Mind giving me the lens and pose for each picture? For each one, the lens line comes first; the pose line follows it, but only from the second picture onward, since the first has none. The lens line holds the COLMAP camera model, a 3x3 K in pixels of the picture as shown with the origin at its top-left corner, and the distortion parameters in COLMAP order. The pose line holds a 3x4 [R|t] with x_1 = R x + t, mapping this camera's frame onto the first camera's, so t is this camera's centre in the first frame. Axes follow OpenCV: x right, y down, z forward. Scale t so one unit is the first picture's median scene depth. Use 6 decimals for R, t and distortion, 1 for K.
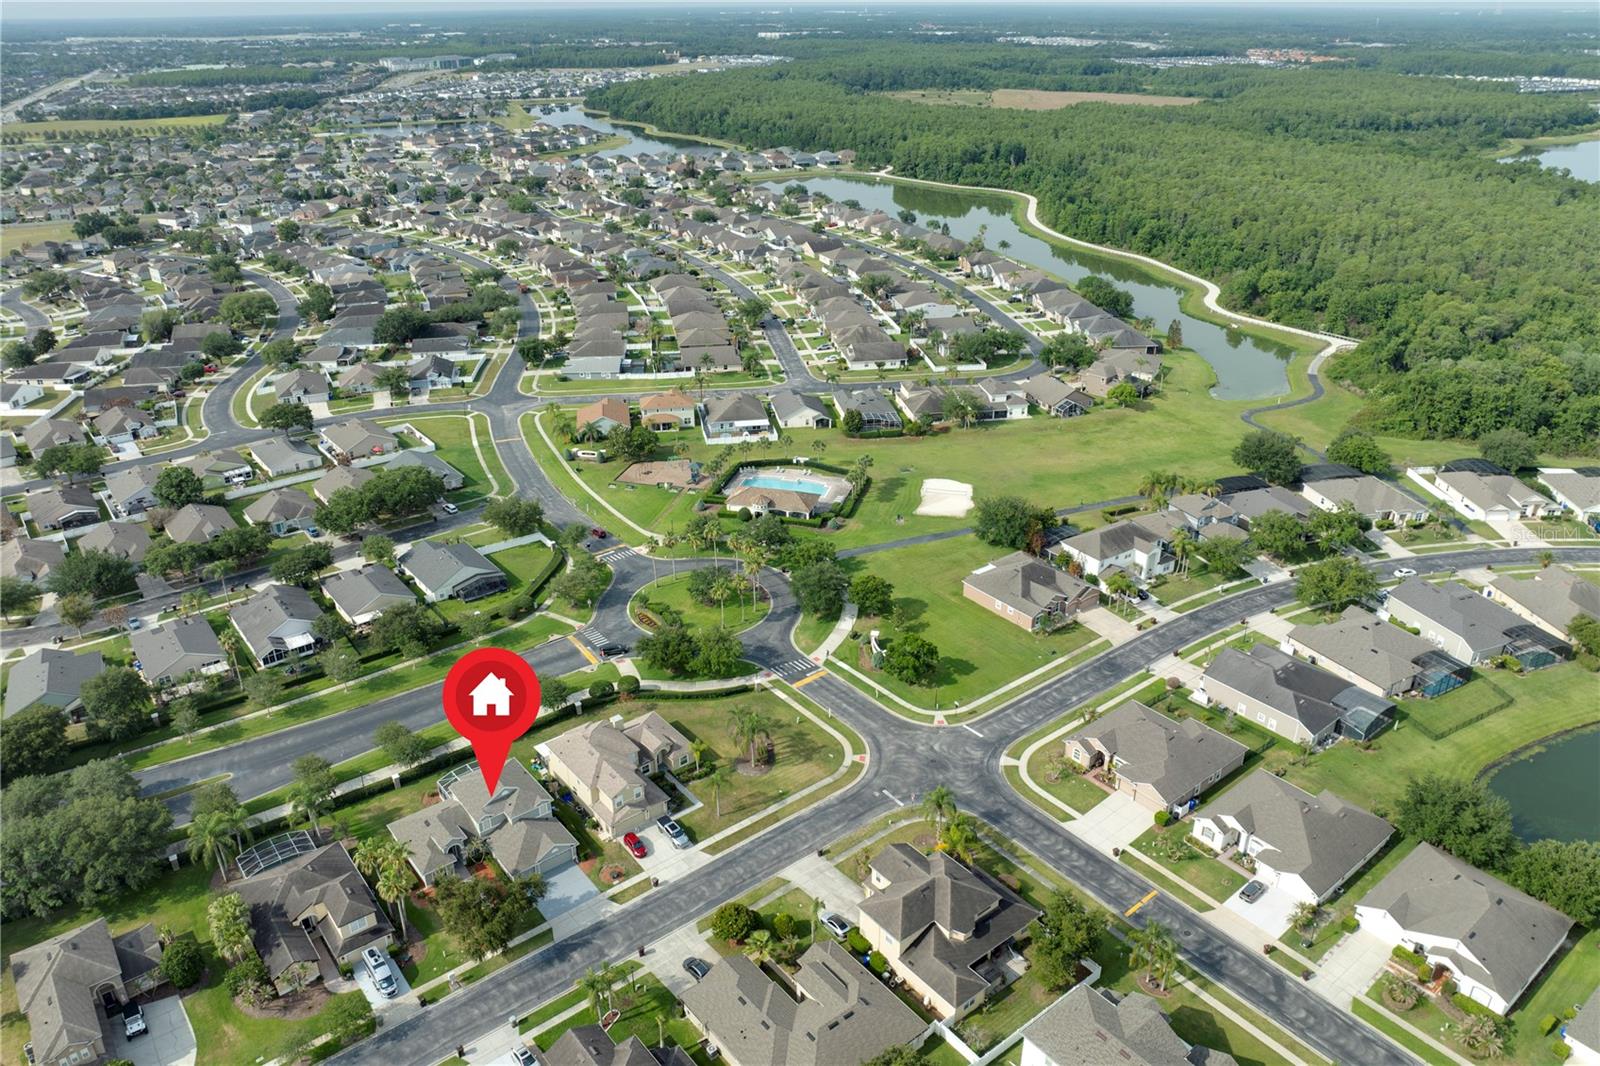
lens RADIAL K [[1135.0, 0, 800.0], [0, 1135.0, 533.0], [0, 0, 1]] dist [-0.043014, 0.028295]
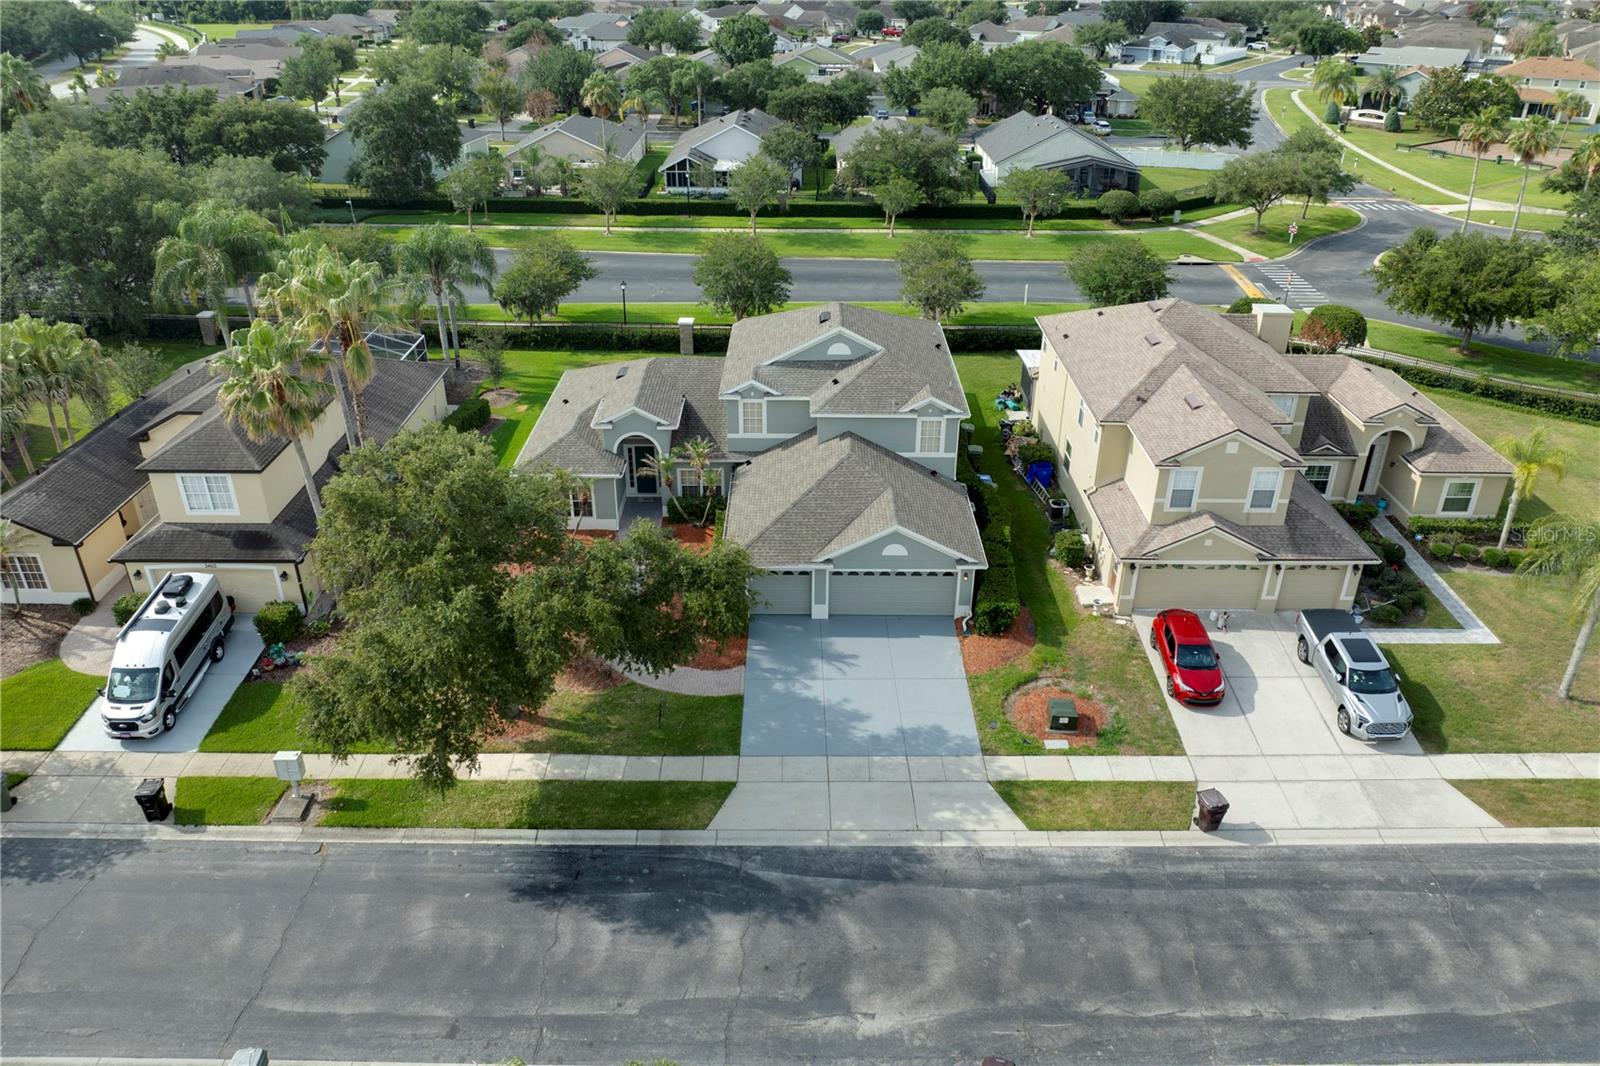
lens RADIAL K [[1135.0, 0, 800.0], [0, 1135.0, 533.0], [0, 0, 1]] dist [-0.043014, 0.028295]
pose [[0.782265, 0.306621, -0.542259, -0.042699], [-0.278743, 0.950760, 0.135494, 0.122248], [0.557104, 0.045159, 0.829214, 0.376110]]
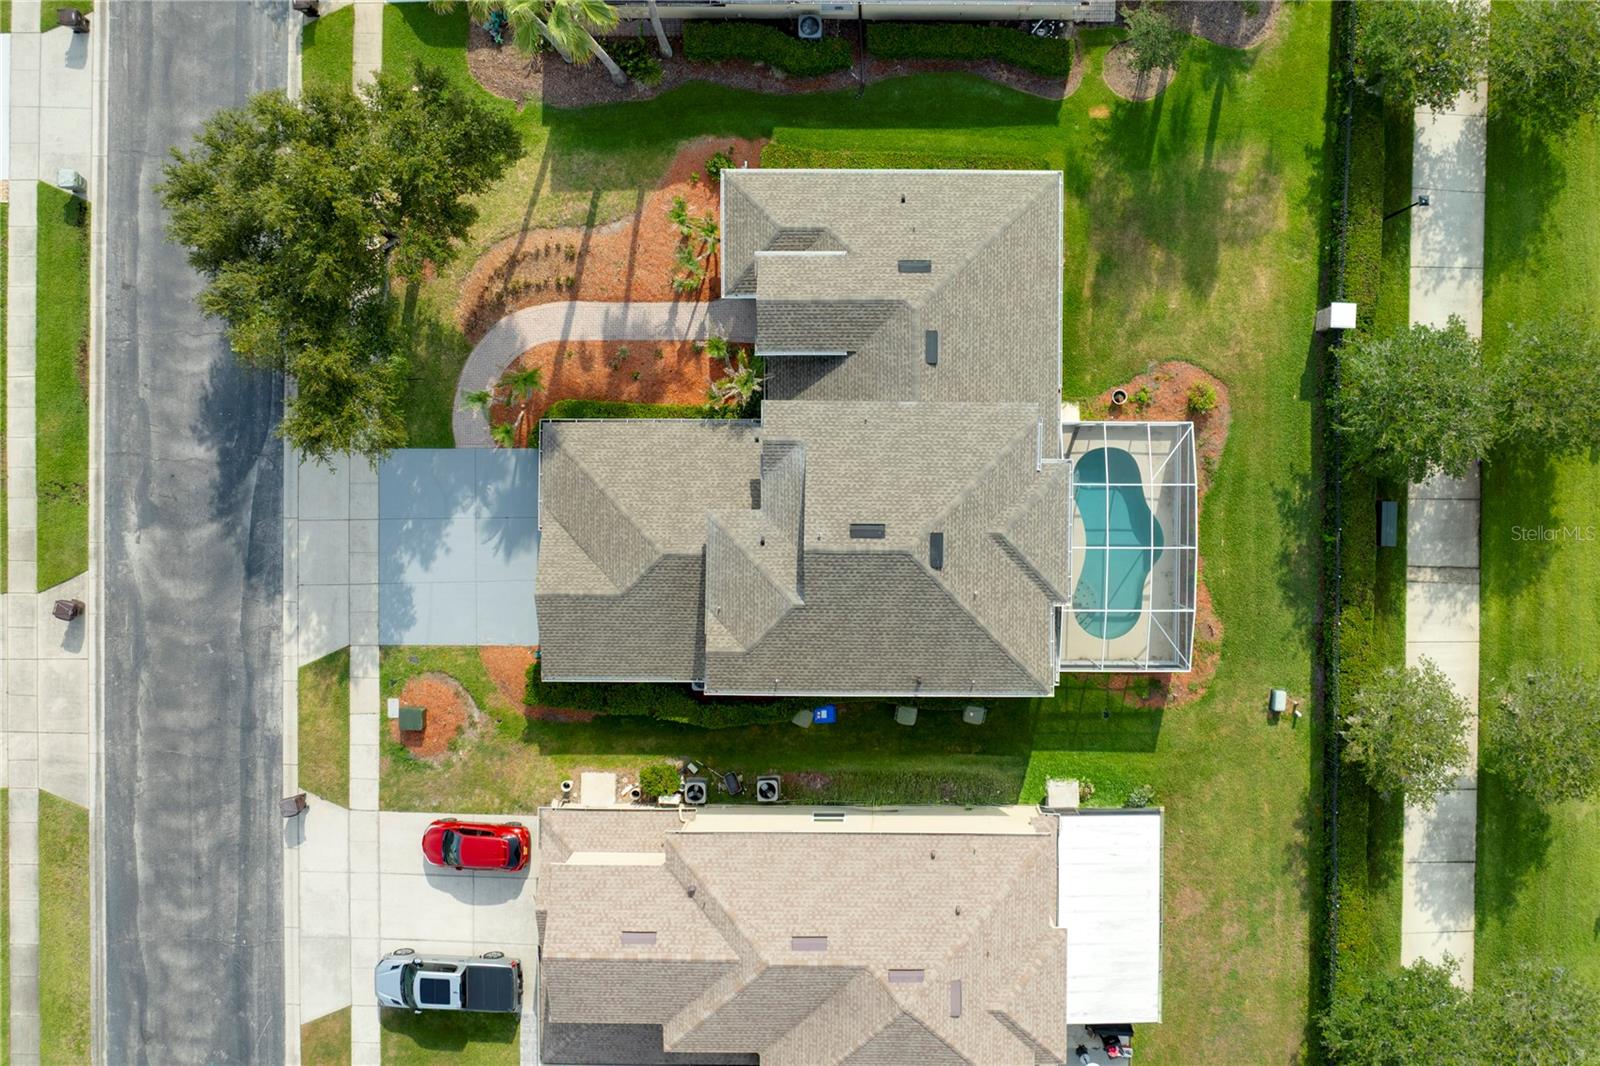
lens RADIAL K [[1135.0, 0, 800.0], [0, 1135.0, 533.0], [0, 0, 1]] dist [-0.043014, 0.028295]
pose [[-0.625393, 0.780248, 0.009800, -0.134355], [-0.336279, -0.280828, 0.898917, 0.006022], [0.704131, 0.558881, 0.438009, 0.454441]]
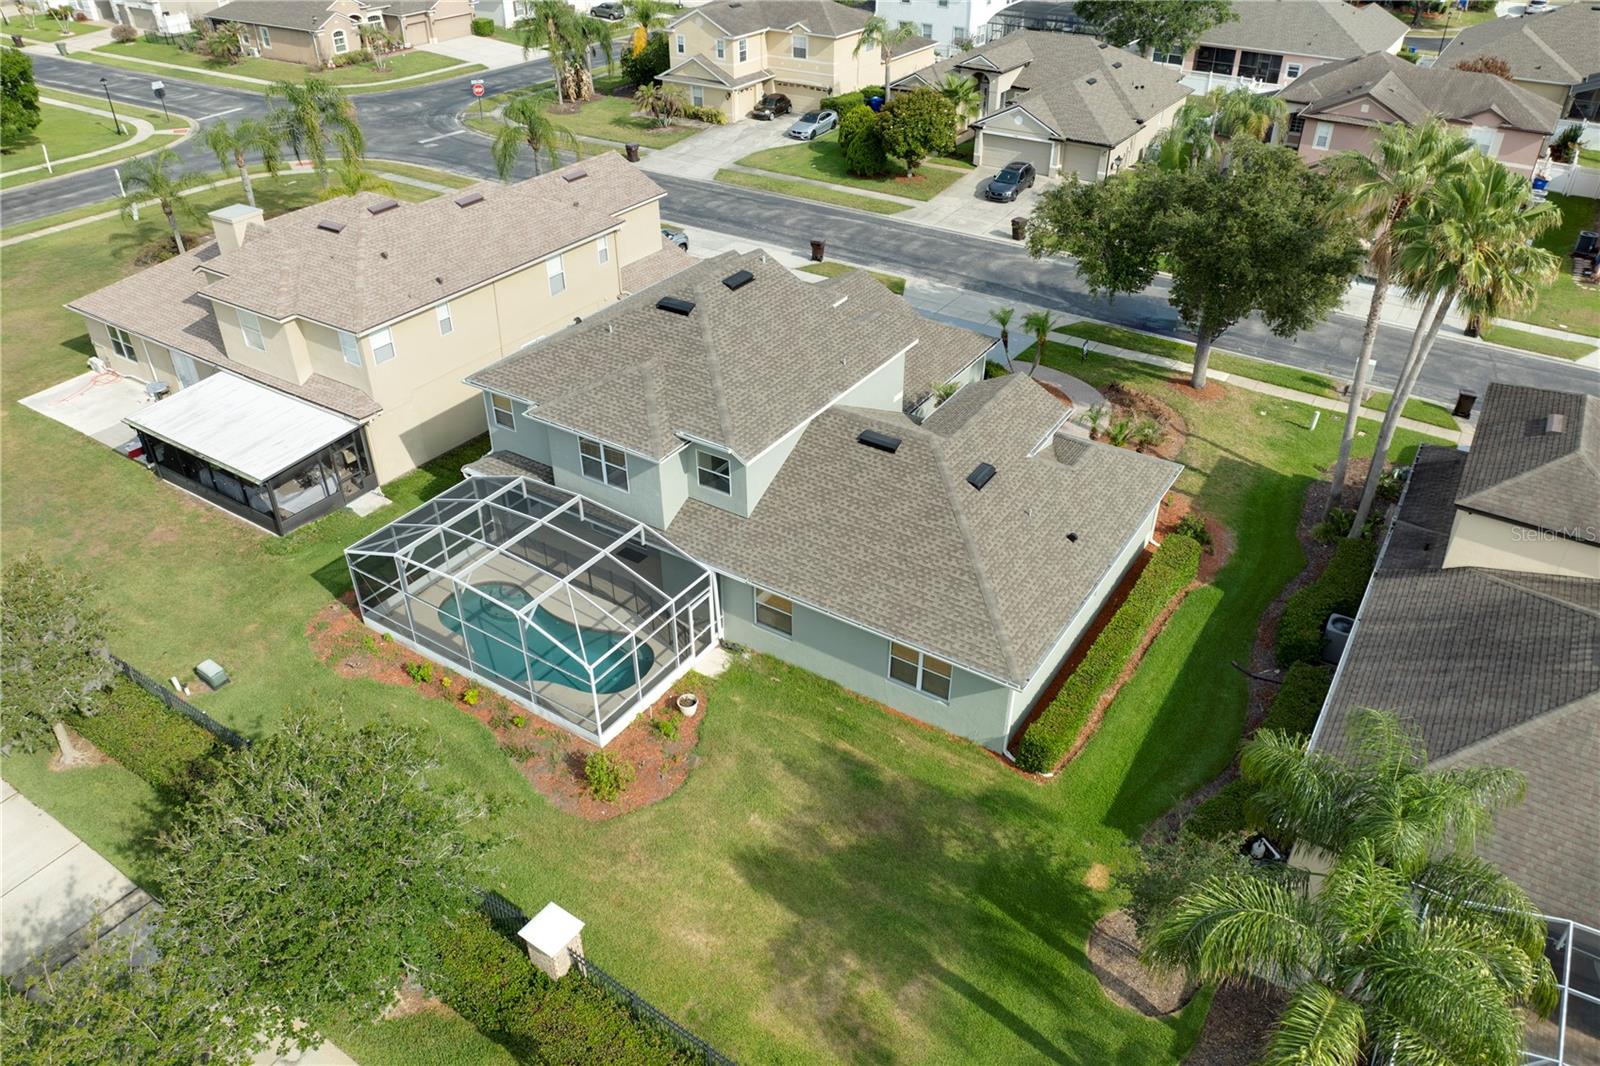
lens RADIAL K [[1135.0, 0, 800.0], [0, 1135.0, 533.0], [0, 0, 1]] dist [-0.043014, 0.028295]
pose [[-0.322122, -0.522670, 0.789337, -0.248702], [0.410614, 0.674134, 0.613955, 0.060843], [-0.853015, 0.521881, -0.002537, 0.522316]]
